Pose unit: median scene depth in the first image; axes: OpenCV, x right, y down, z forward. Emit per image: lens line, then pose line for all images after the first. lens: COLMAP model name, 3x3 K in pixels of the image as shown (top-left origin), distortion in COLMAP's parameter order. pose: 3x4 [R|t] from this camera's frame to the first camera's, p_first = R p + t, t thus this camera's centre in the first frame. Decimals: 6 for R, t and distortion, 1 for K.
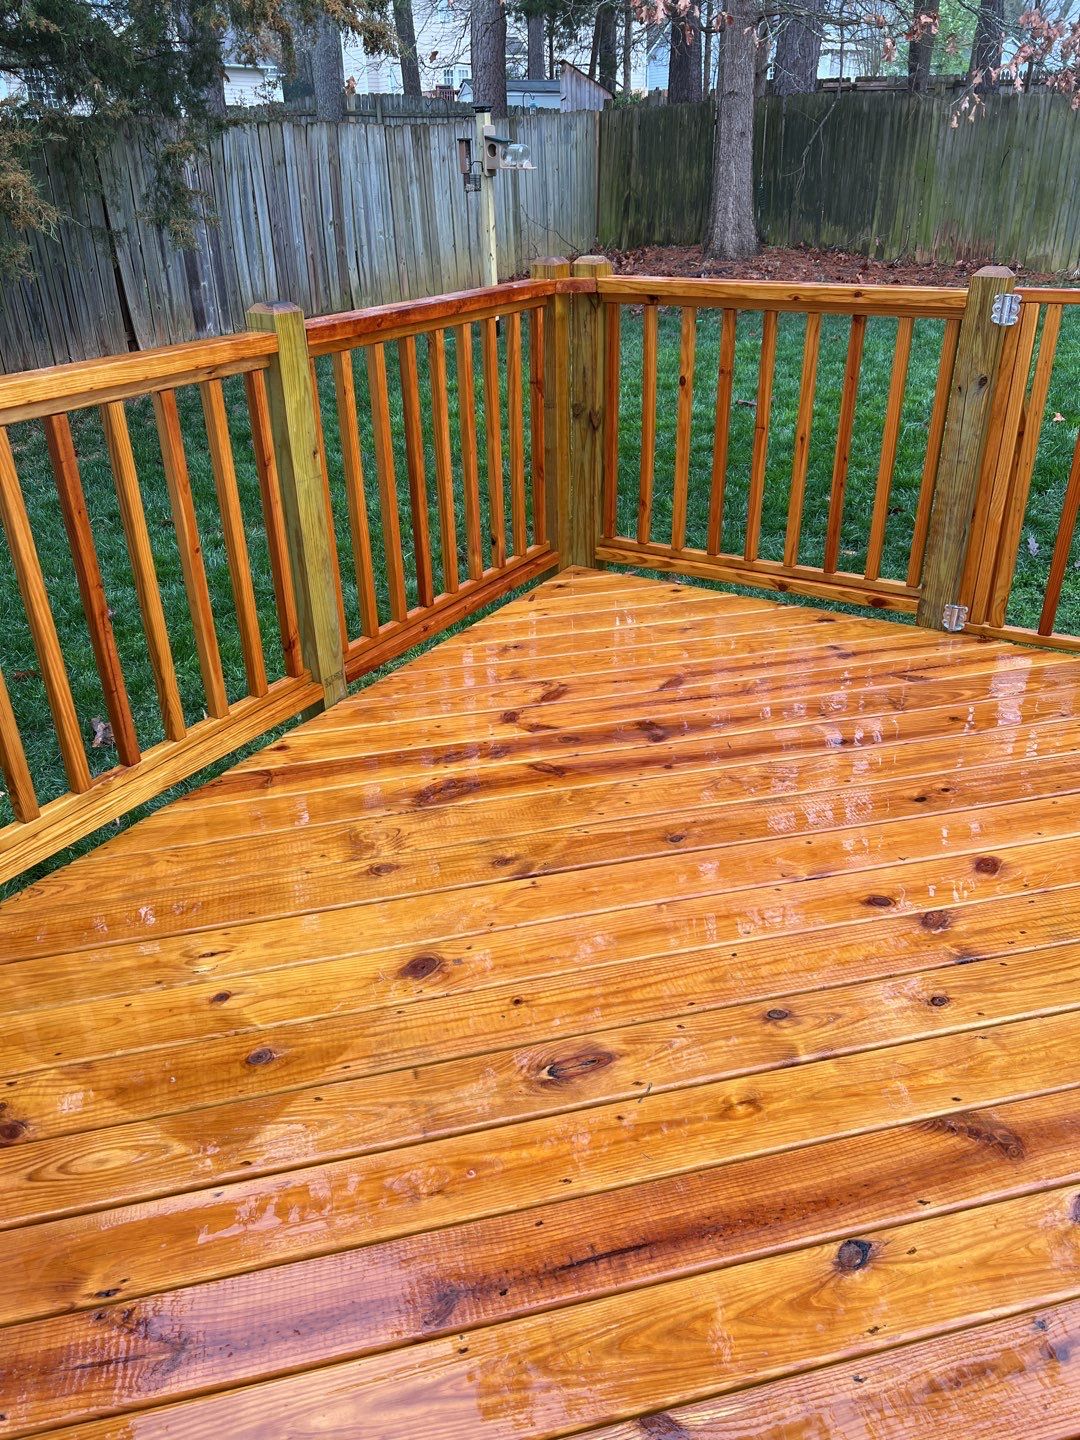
lens RADIAL K [[1102.0, 0, 539.3], [0, 1102.0, 709.0], [0, 0, 1]] dist [0.052987, -0.052980]
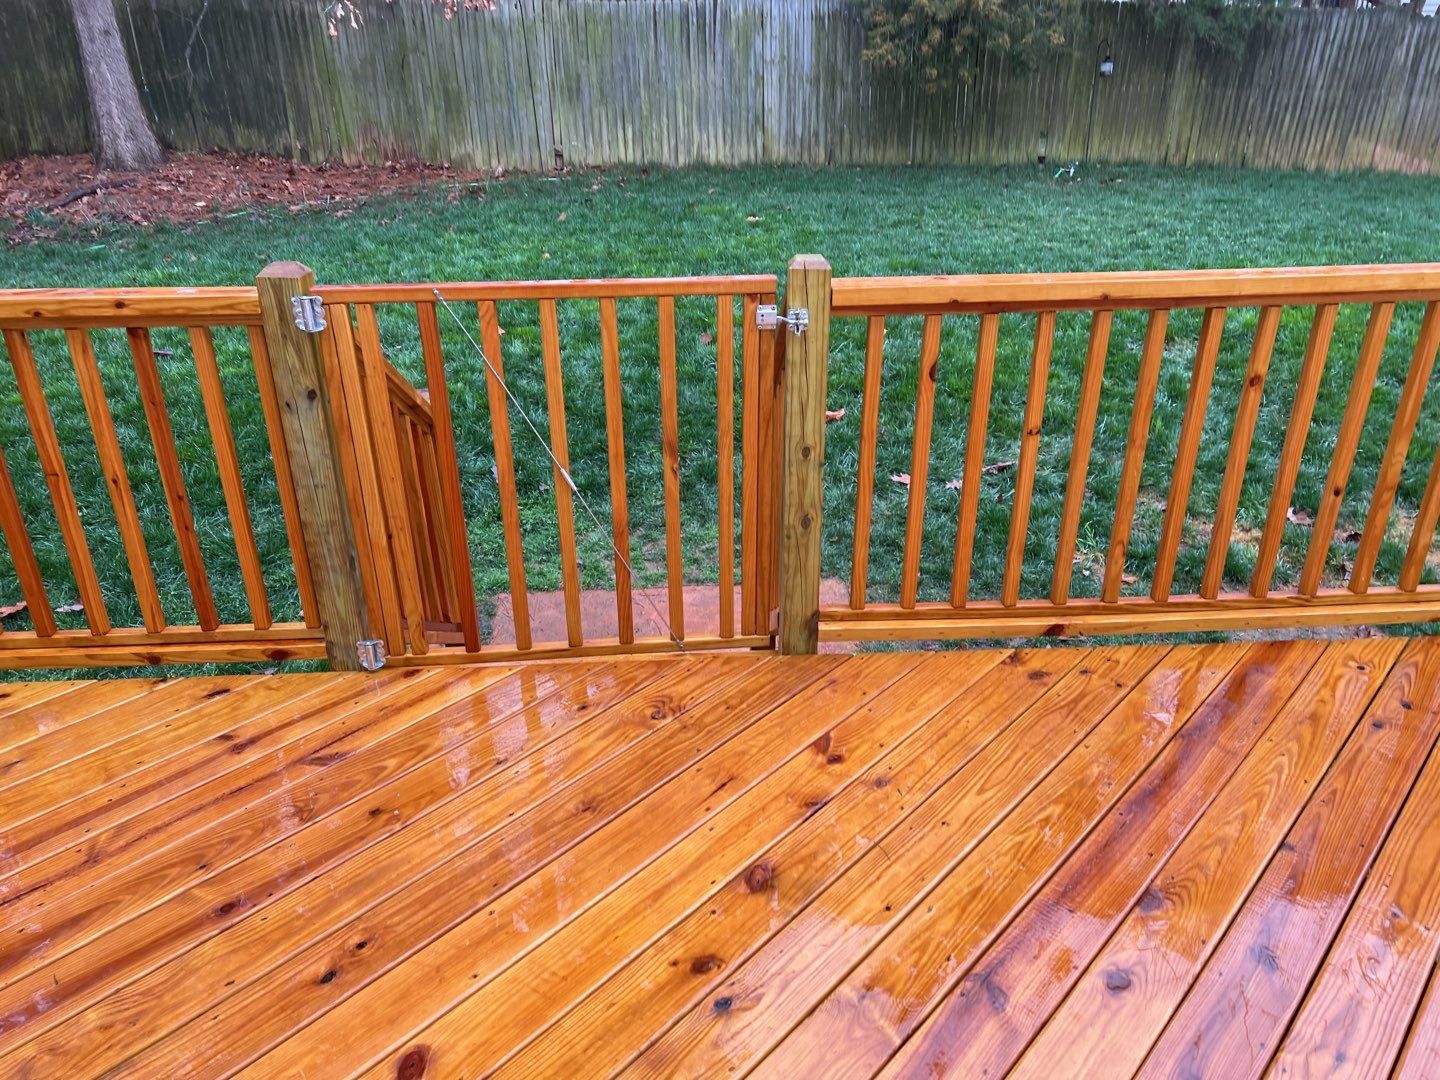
lens RADIAL K [[1102.0, 0, 760.7], [0, 1102.0, 542.2], [0, 0, 1]] dist [0.052987, -0.052980]
pose [[0.810740, -0.233550, 0.536801, 0.162157], [0.255793, 0.966133, 0.034015, -0.105735], [-0.526565, 0.109732, 0.843023, 0.107498]]
